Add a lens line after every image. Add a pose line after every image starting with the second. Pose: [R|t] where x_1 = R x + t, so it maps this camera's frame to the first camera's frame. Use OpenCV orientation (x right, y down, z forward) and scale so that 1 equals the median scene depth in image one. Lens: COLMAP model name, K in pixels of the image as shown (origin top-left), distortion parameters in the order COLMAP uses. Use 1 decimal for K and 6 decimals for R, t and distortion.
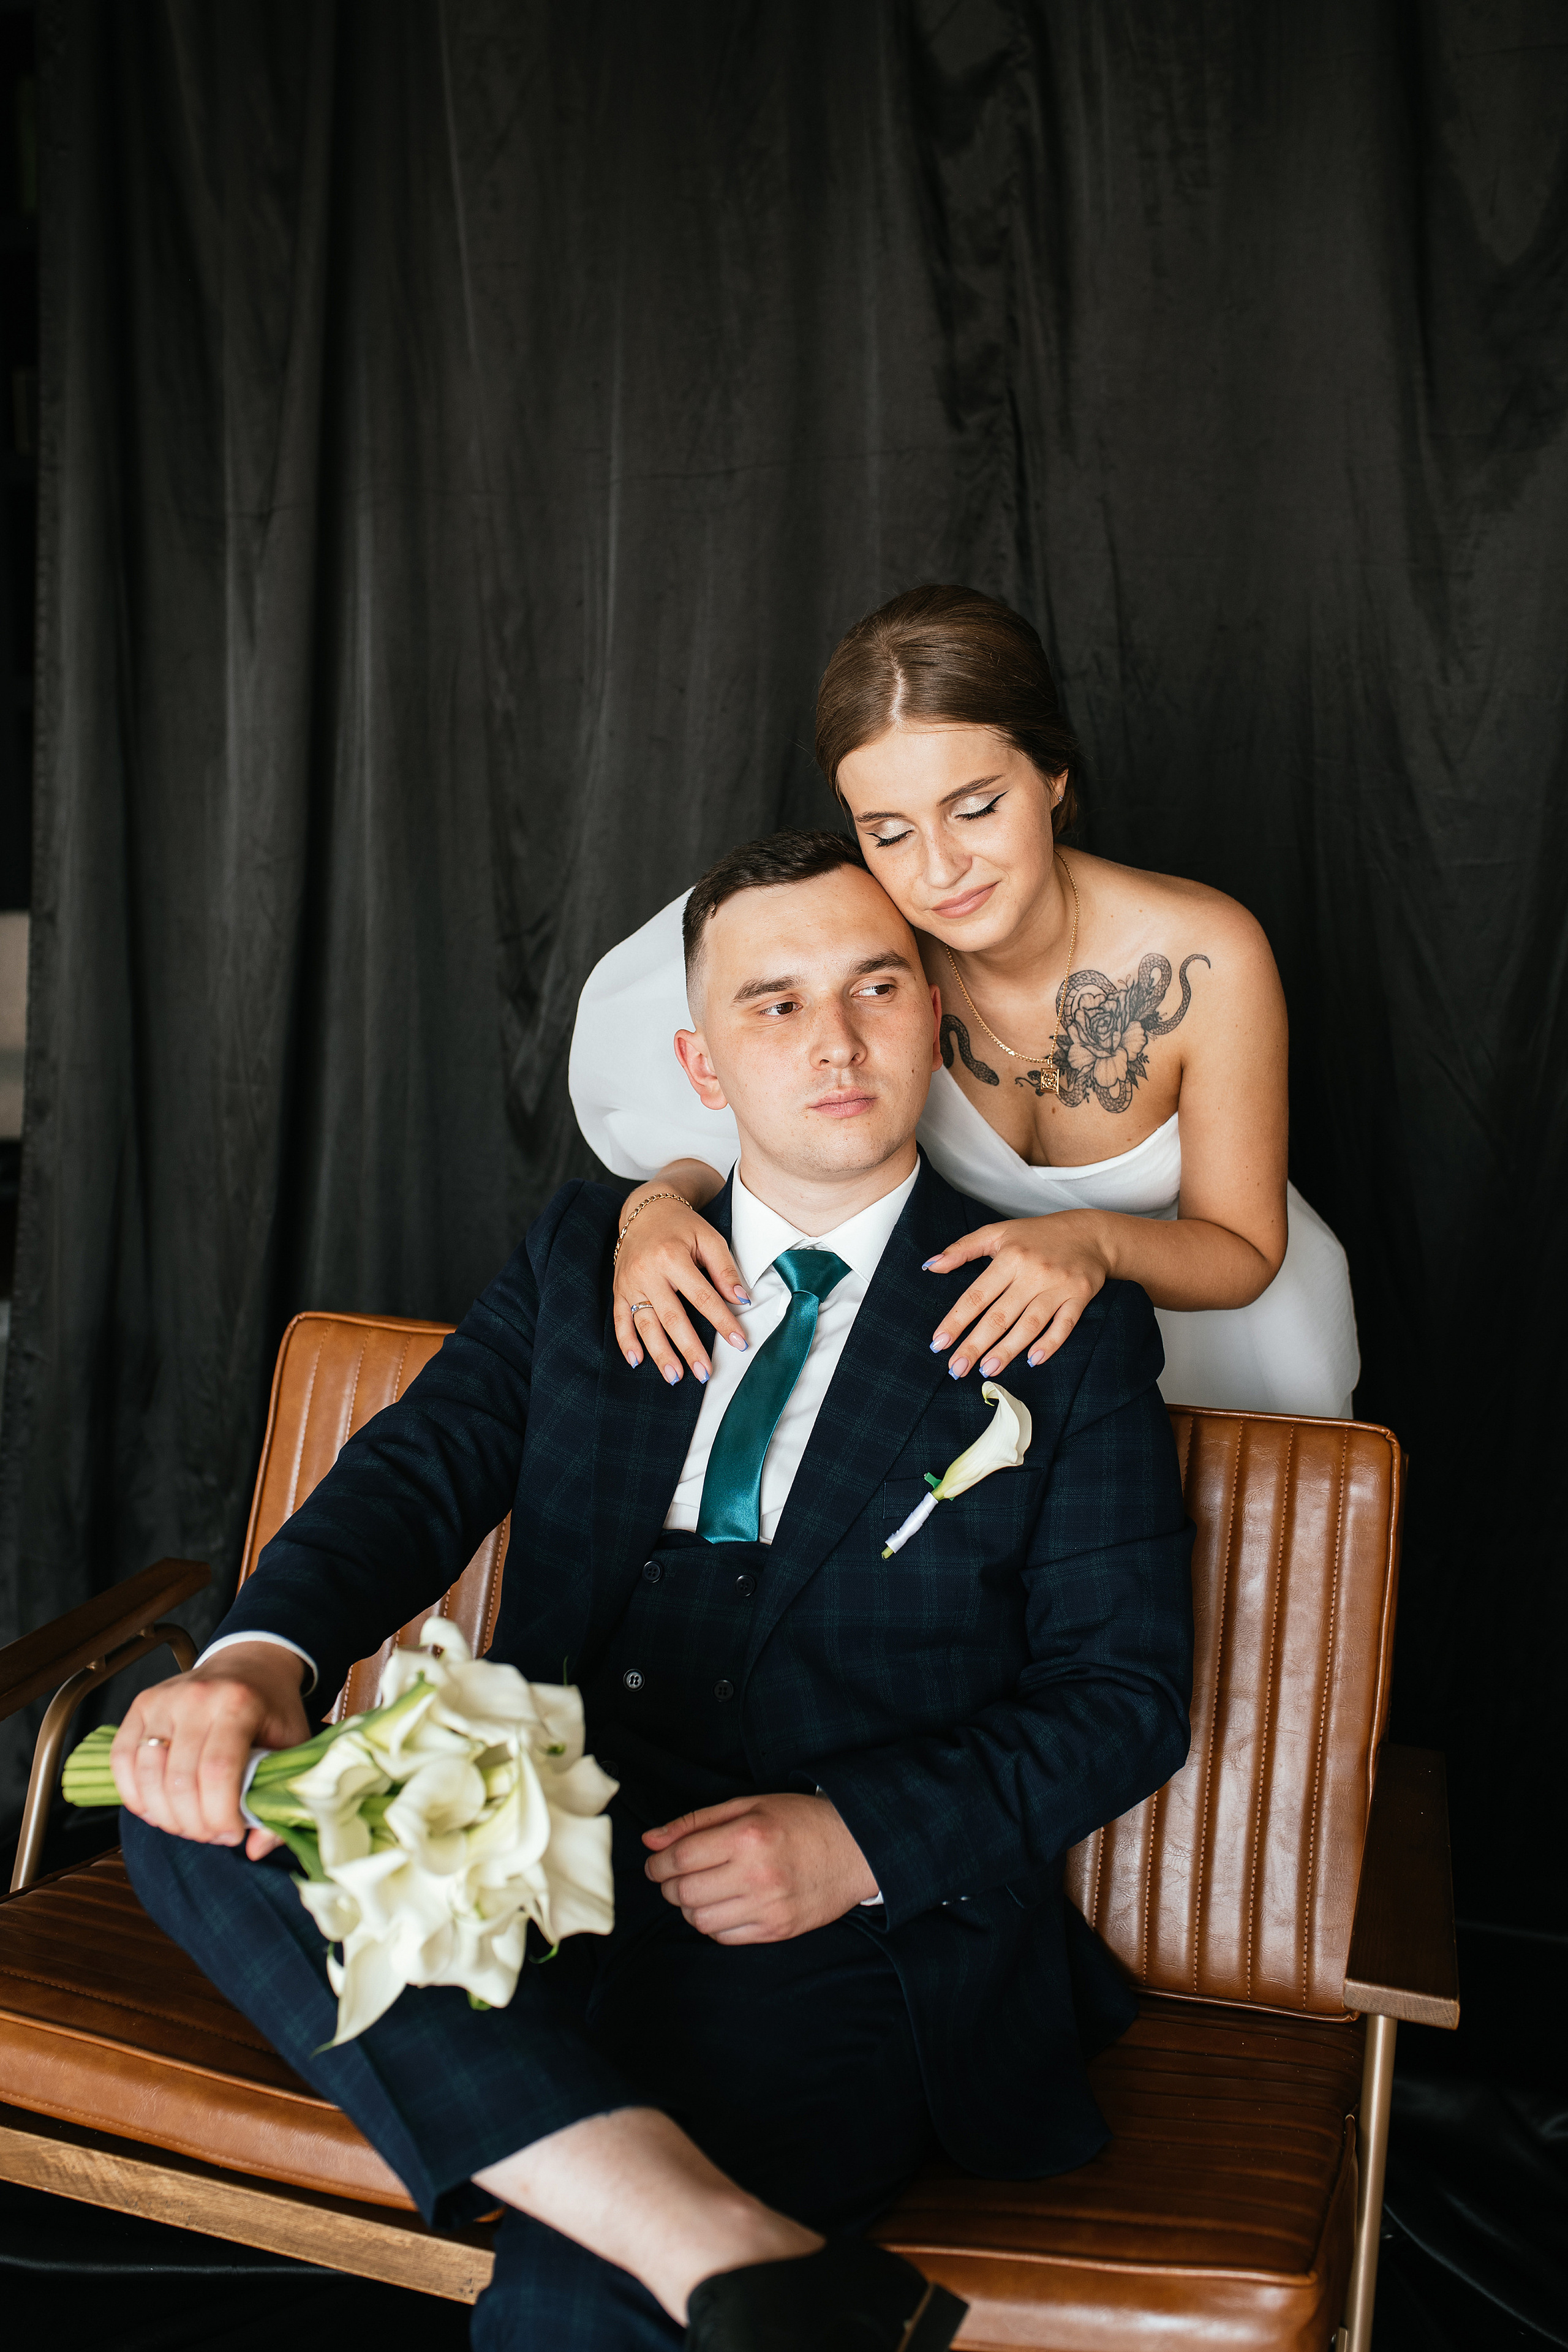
lens RADIAL K [[2343.0, 0, 784.0], [0, 2343.0, 1176.0], [0, 0, 1]] dist [-0.038358, -0.000135]
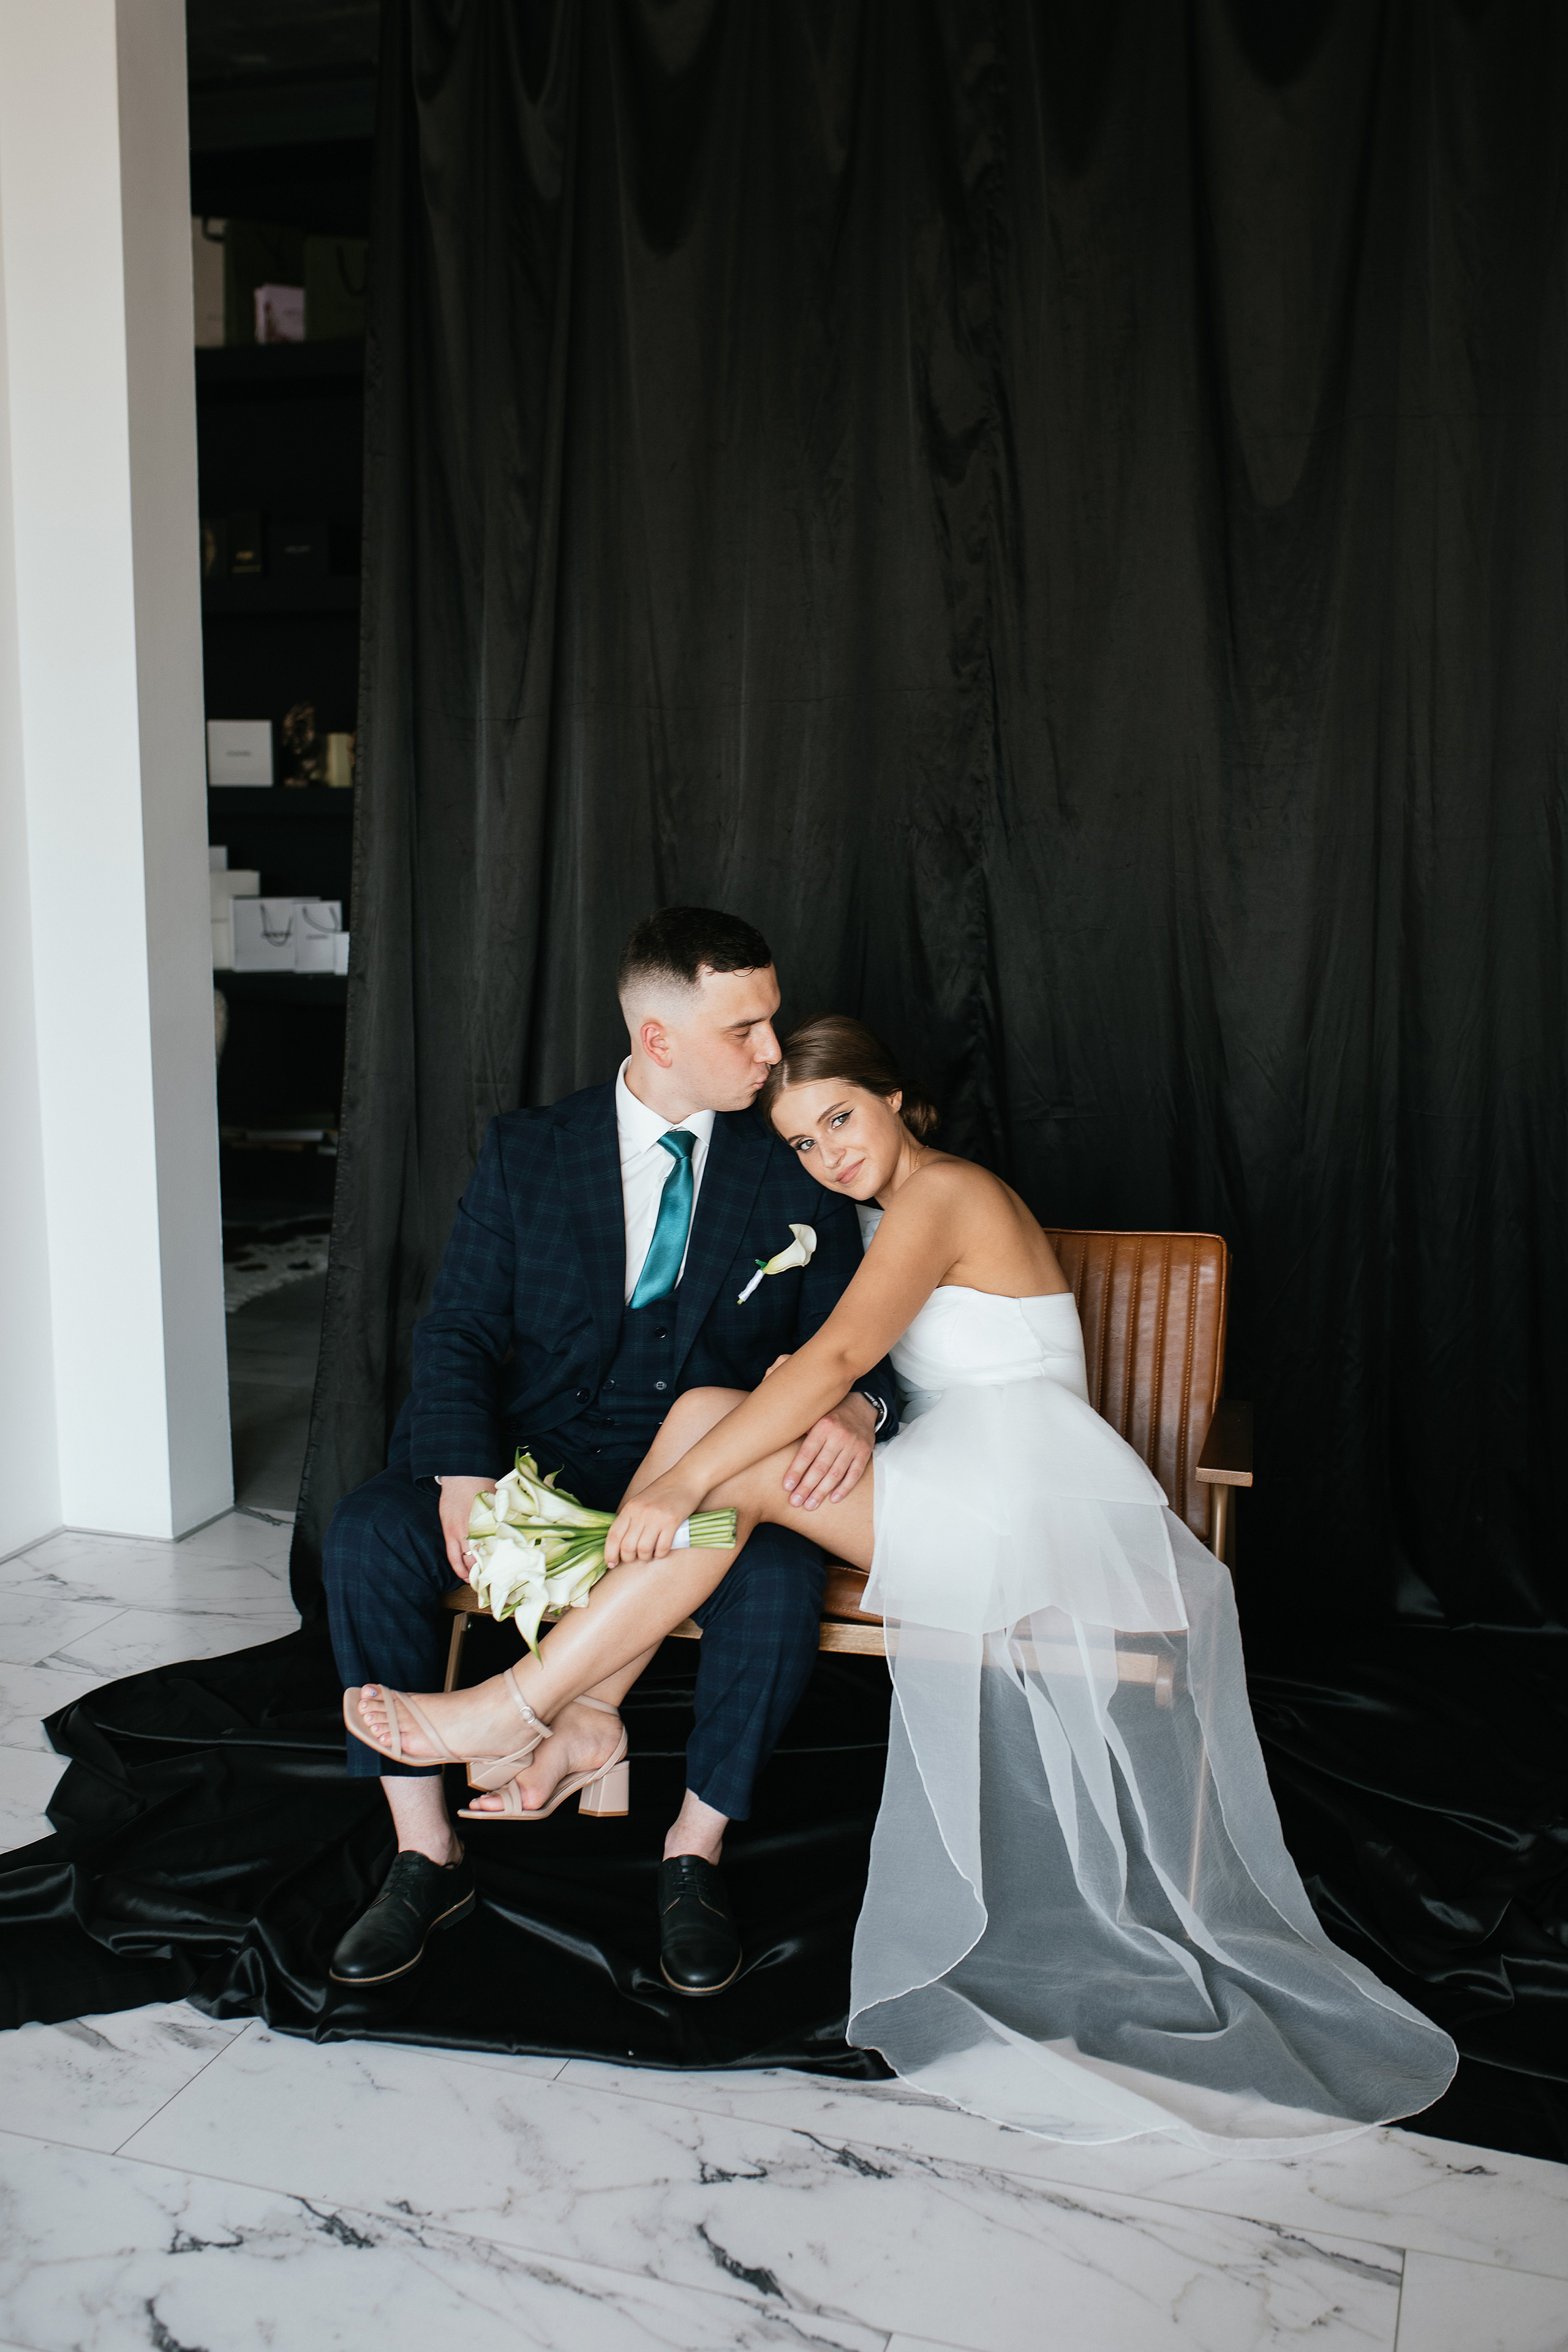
lens RADIAL K [[2435.1, 0, 784.0], [0, 2435.1, 1176.0], [0, 0, 1]] dist [-0.013210, -0.021618]
pose [[0.998481, -0.017293, 0.052317, -0.133113], [0.019129, 0.999211, -0.034814, 0.086930], [-0.051674, 0.035762, 0.998024, -0.652087]]
